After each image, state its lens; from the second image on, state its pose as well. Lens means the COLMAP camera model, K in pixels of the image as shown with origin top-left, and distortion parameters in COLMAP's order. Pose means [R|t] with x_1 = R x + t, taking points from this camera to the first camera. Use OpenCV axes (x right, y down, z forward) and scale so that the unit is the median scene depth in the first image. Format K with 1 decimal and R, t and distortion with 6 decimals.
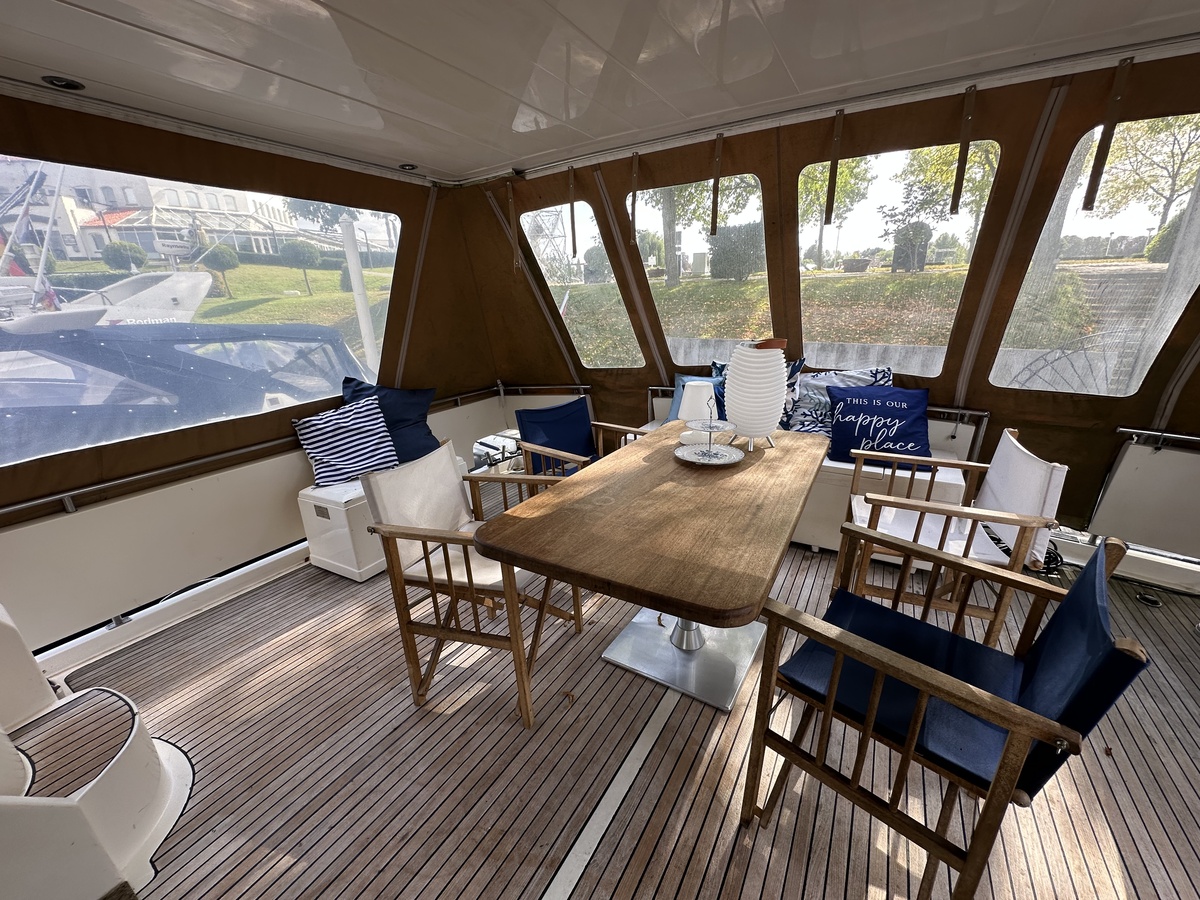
lens RADIAL K [[478.9, 0, 597.9], [0, 478.9, 449.4], [0, 0, 1]] dist [-0.003066, 0.000504]
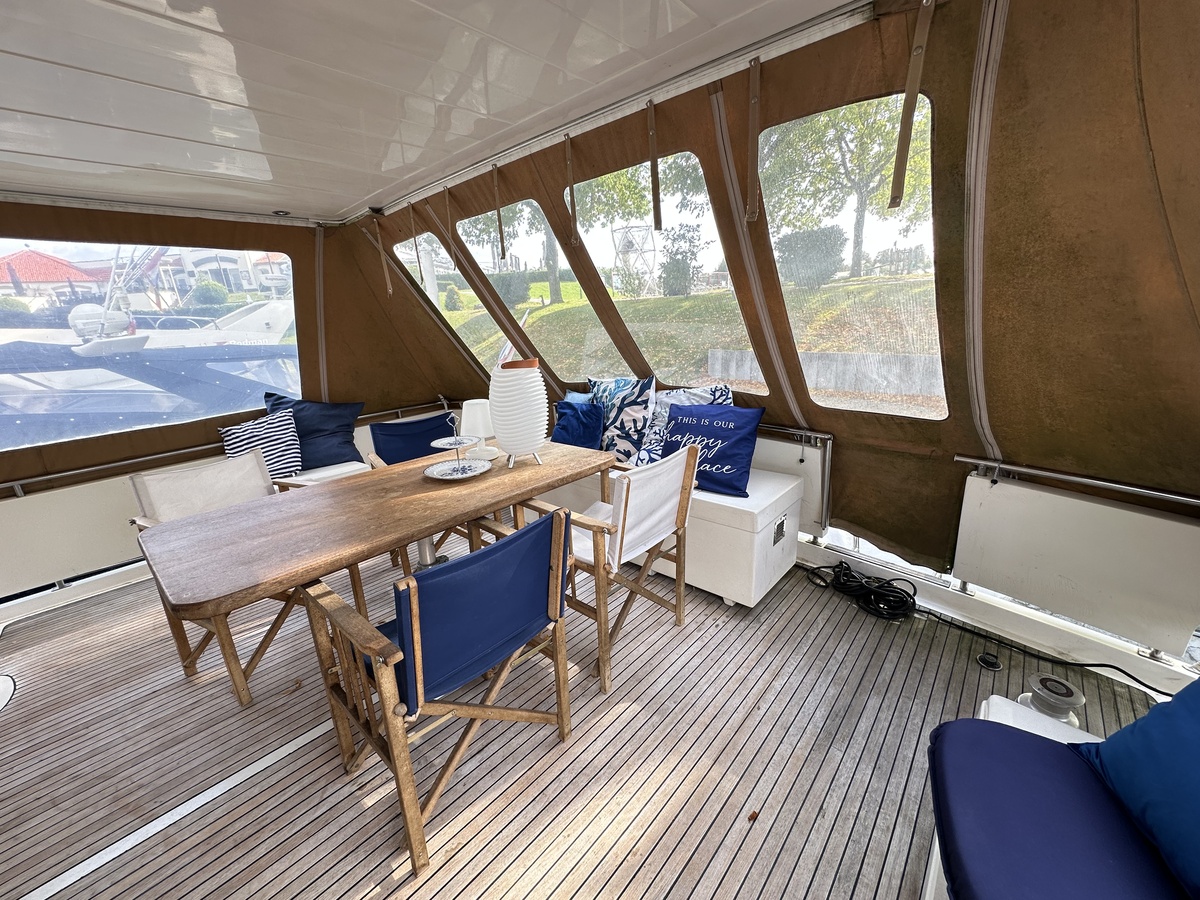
lens RADIAL K [[478.9, 0, 602.4], [0, 478.9, 449.4], [0, 0, 1]] dist [-0.003066, 0.000504]
pose [[0.980473, 0.027521, -0.194719, 0.554287], [-0.032251, 0.999256, -0.021165, -0.015935], [0.193991, 0.027032, 0.980631, 0.026317]]
